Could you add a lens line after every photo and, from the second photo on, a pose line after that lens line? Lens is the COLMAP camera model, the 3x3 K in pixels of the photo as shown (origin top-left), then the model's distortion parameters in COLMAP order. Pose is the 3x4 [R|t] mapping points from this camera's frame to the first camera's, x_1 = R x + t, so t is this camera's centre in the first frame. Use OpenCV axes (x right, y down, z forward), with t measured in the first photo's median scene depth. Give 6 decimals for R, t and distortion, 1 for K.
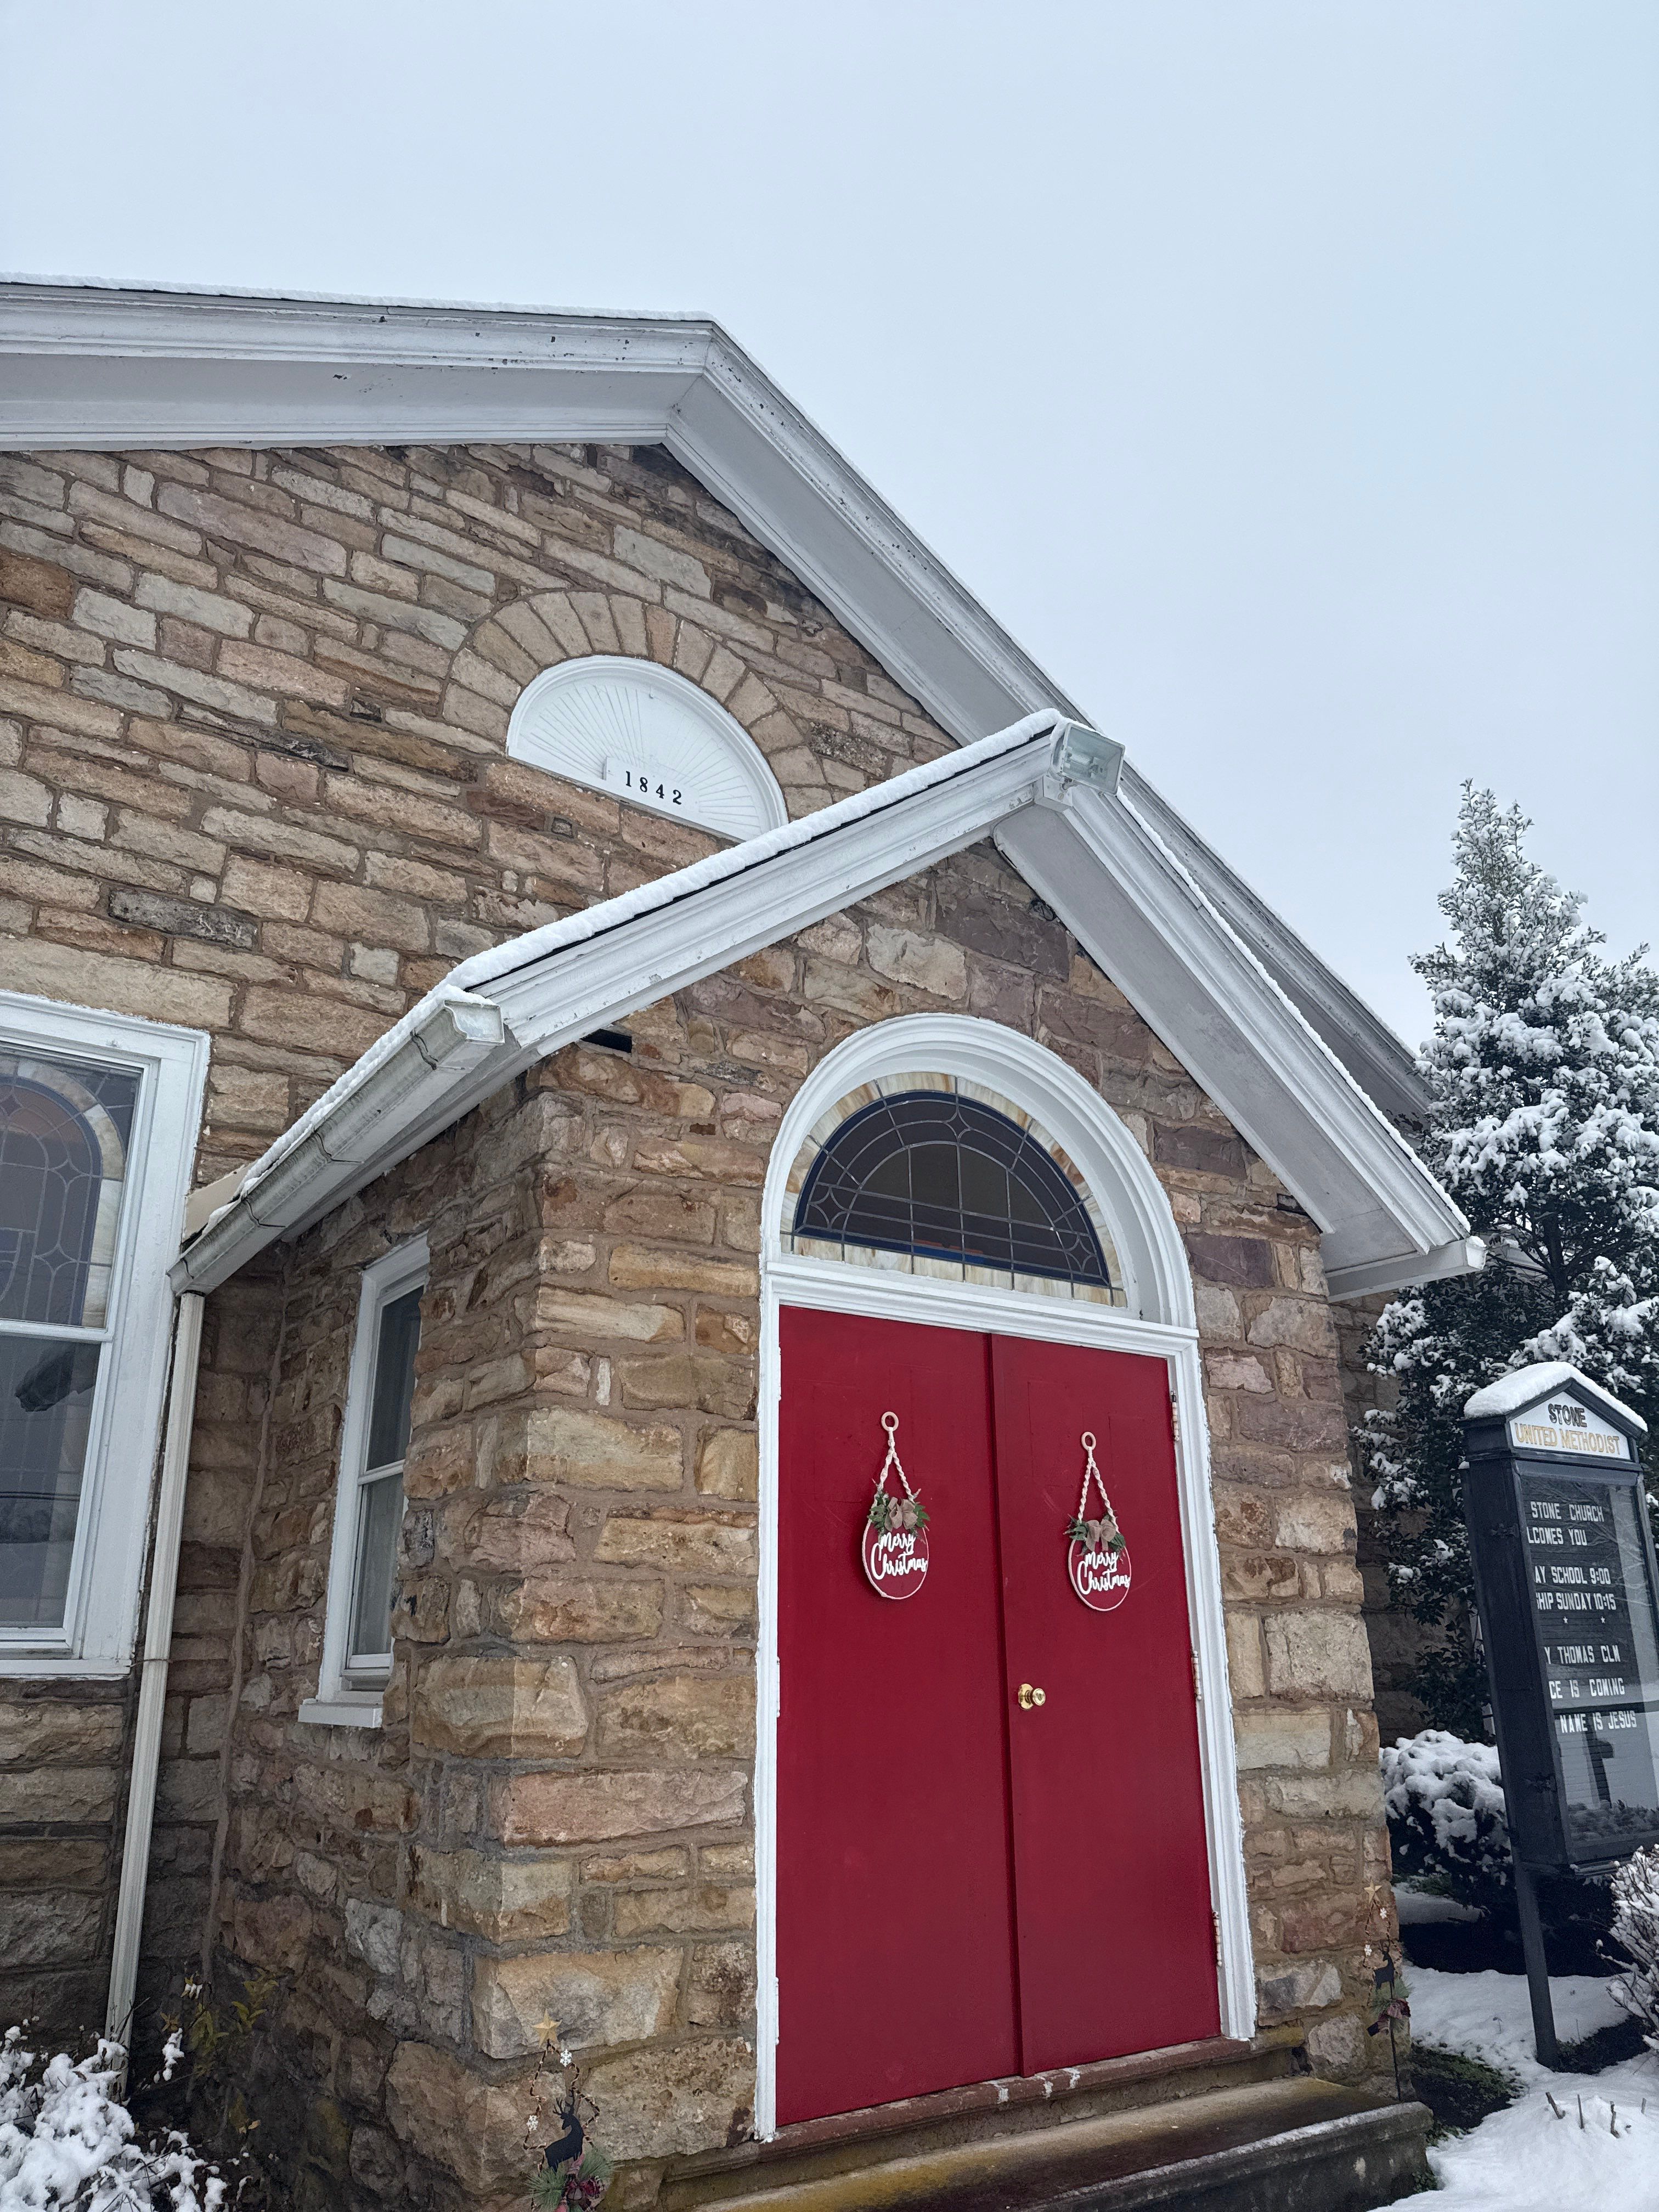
lens RADIAL K [[1499.2, 0, 834.8], [0, 1499.2, 1169.1], [0, 0, 1]] dist [0.096200, -0.156246]
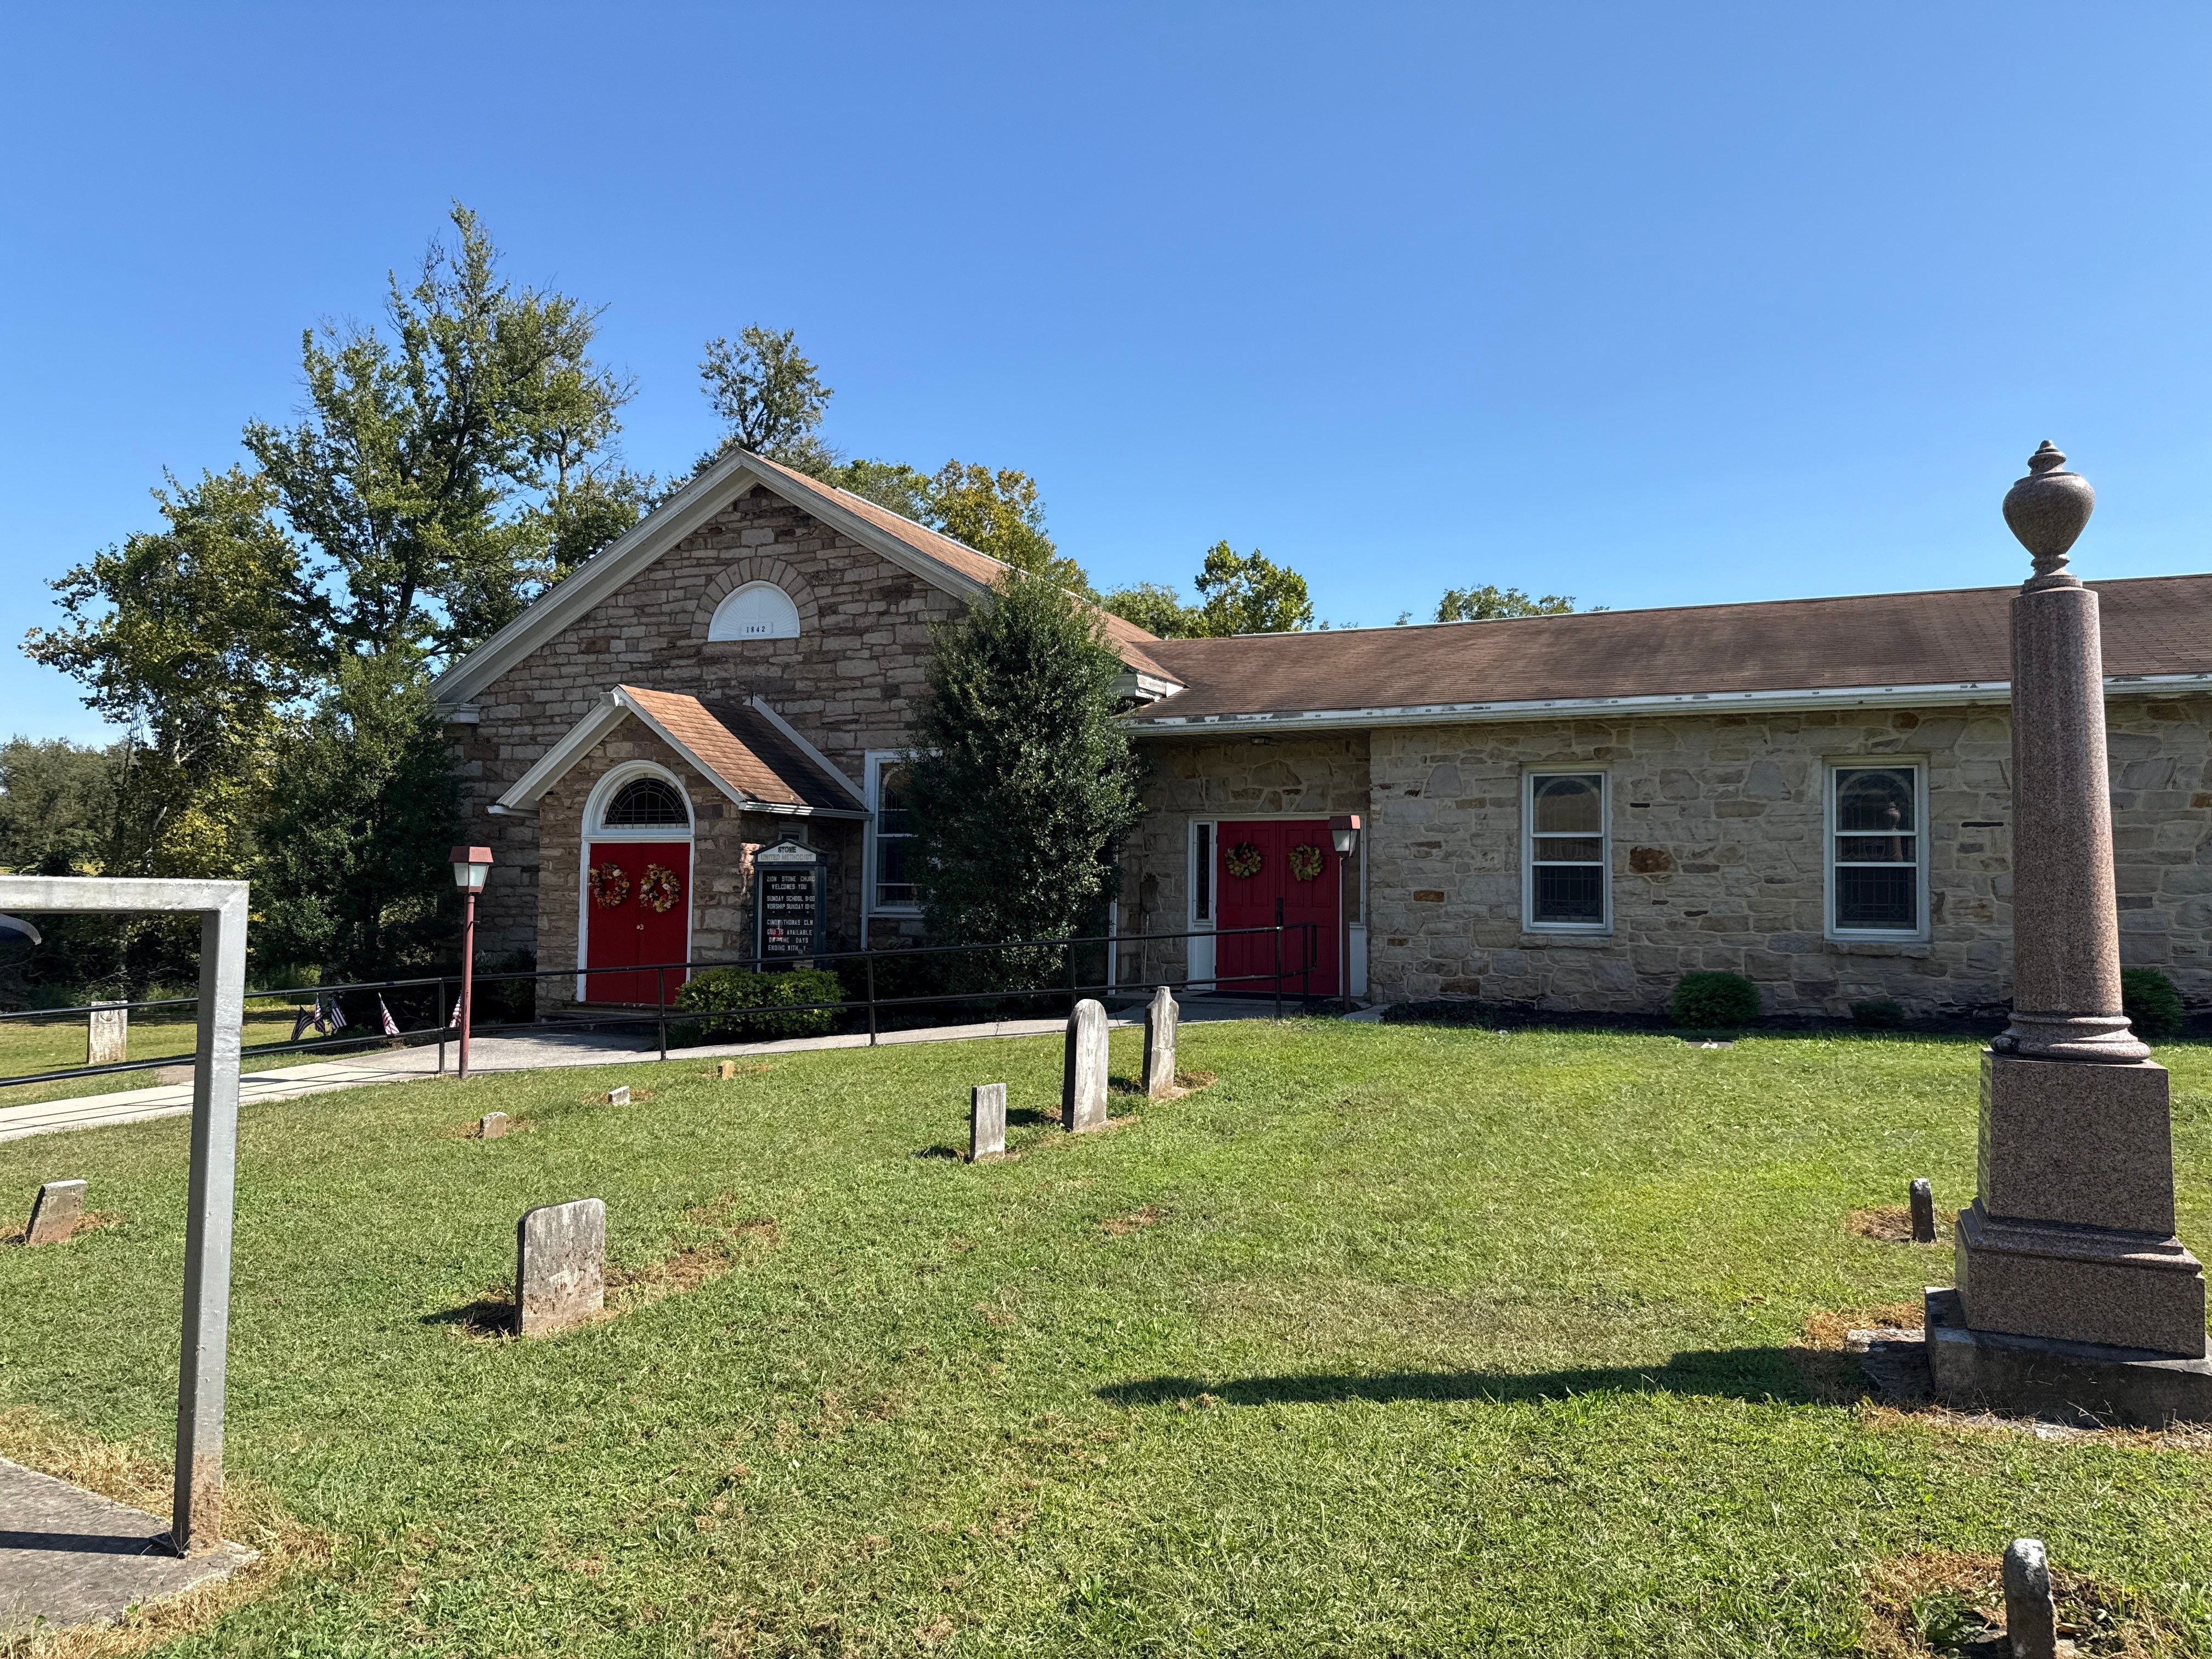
lens RADIAL K [[1479.4, 0, 1106.0], [0, 1479.4, 829.5], [0, 0, 1]] dist [0.176204, -0.257323]
pose [[0.511050, -0.019281, -0.859335, 3.460548], [0.244739, 0.961631, 0.123970, -0.097036], [0.823973, -0.273668, 0.496160, 0.031842]]
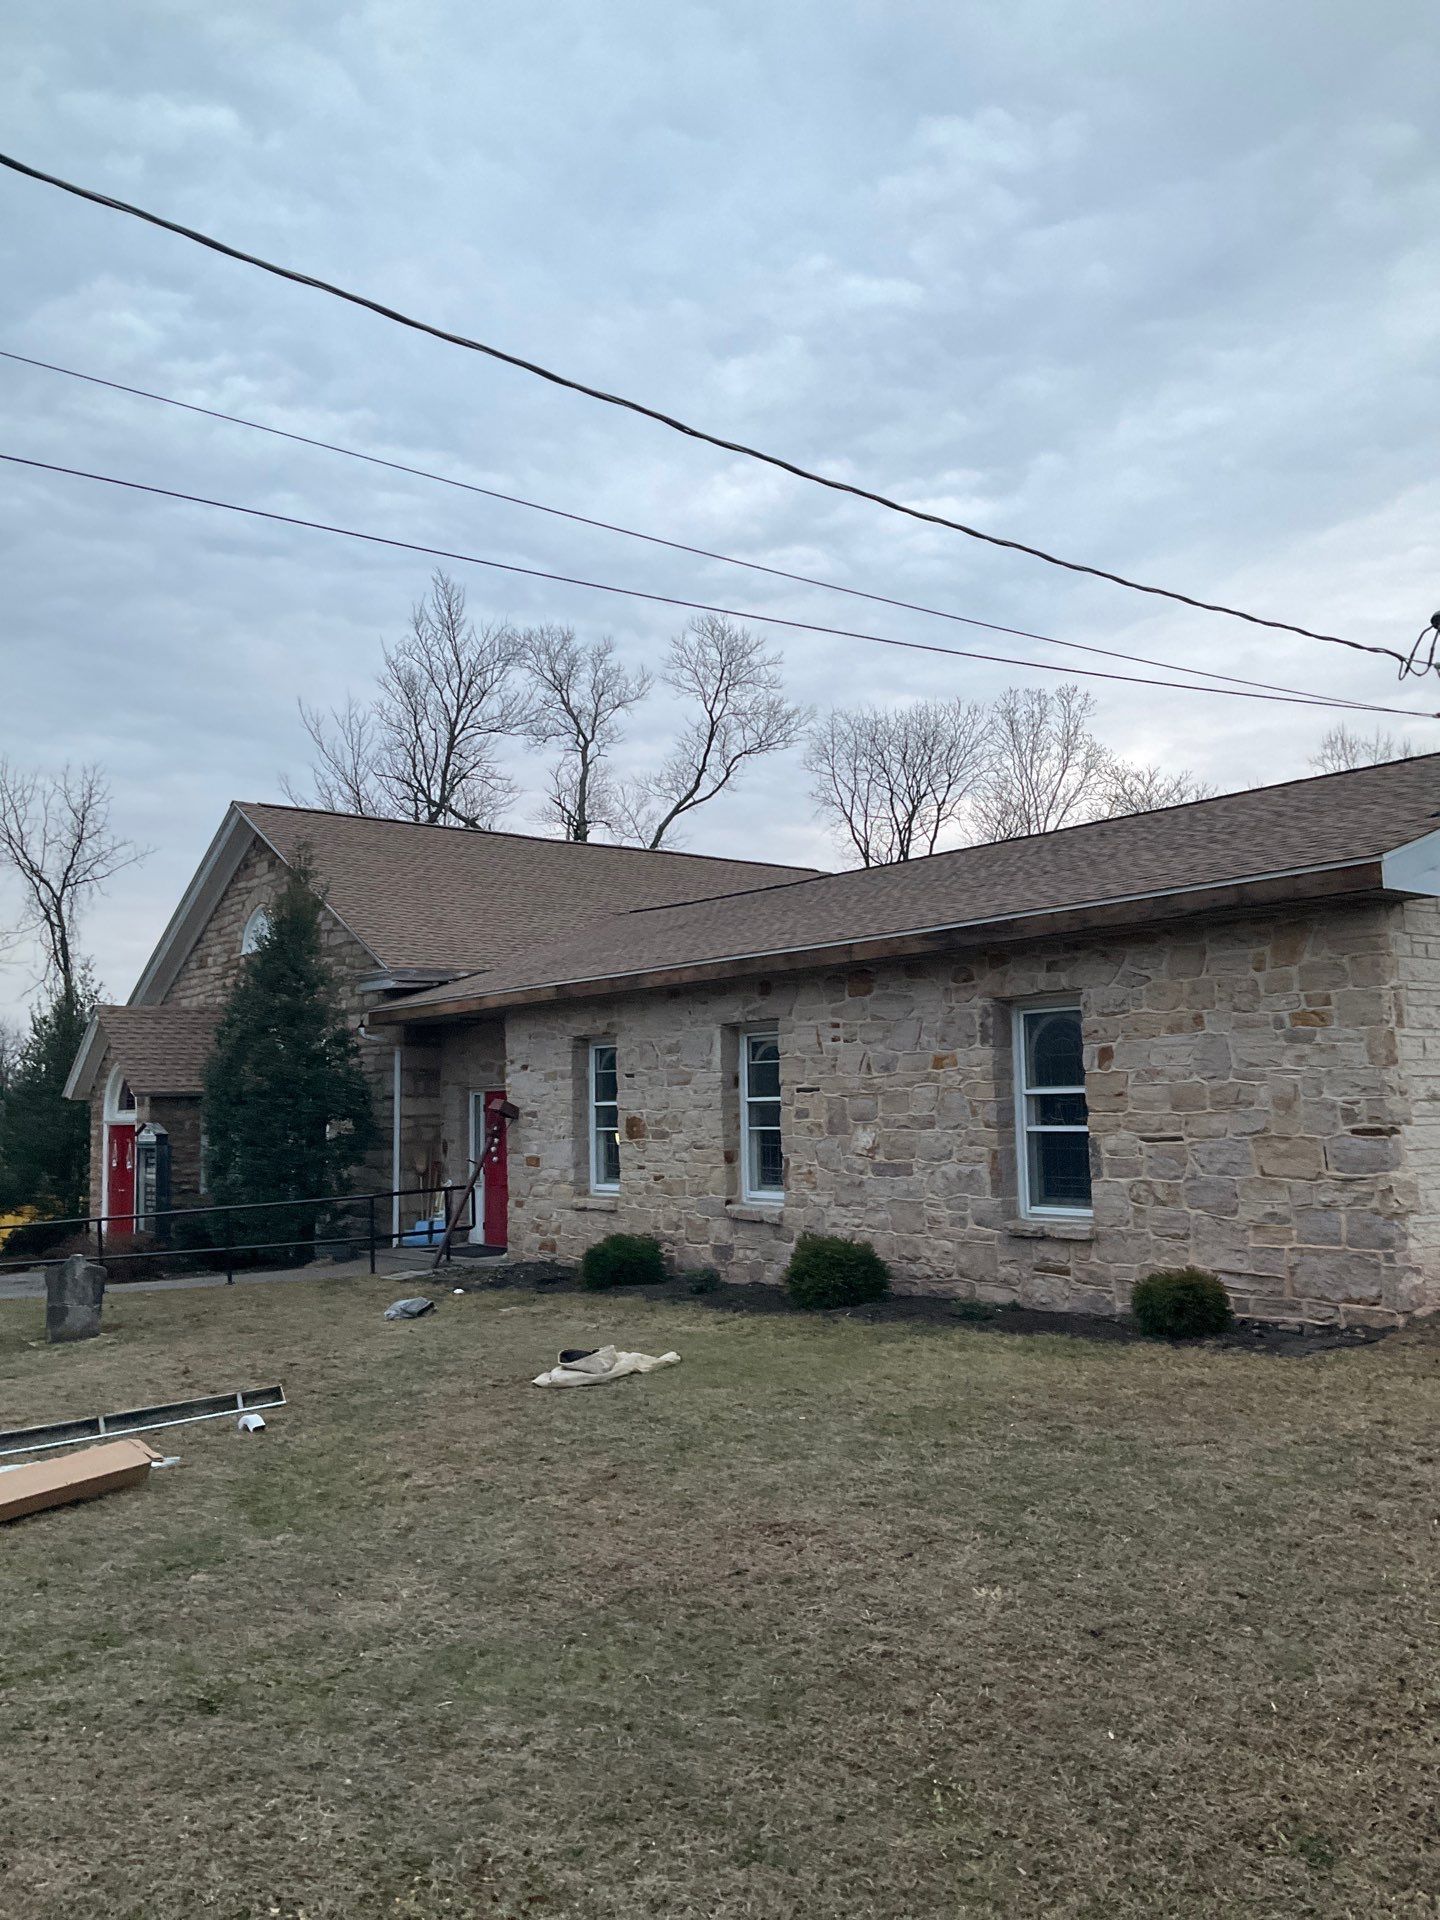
lens RADIAL K [[1570.9, 0, 720.4], [0, 1570.9, 976.3], [0, 0, 1]] dist [0.134479, -0.249608]
pose [[0.026794, -0.074530, -0.996859, 4.693700], [0.321033, 0.945035, -0.062027, 0.520528], [0.946689, -0.318363, 0.049248, 2.351858]]
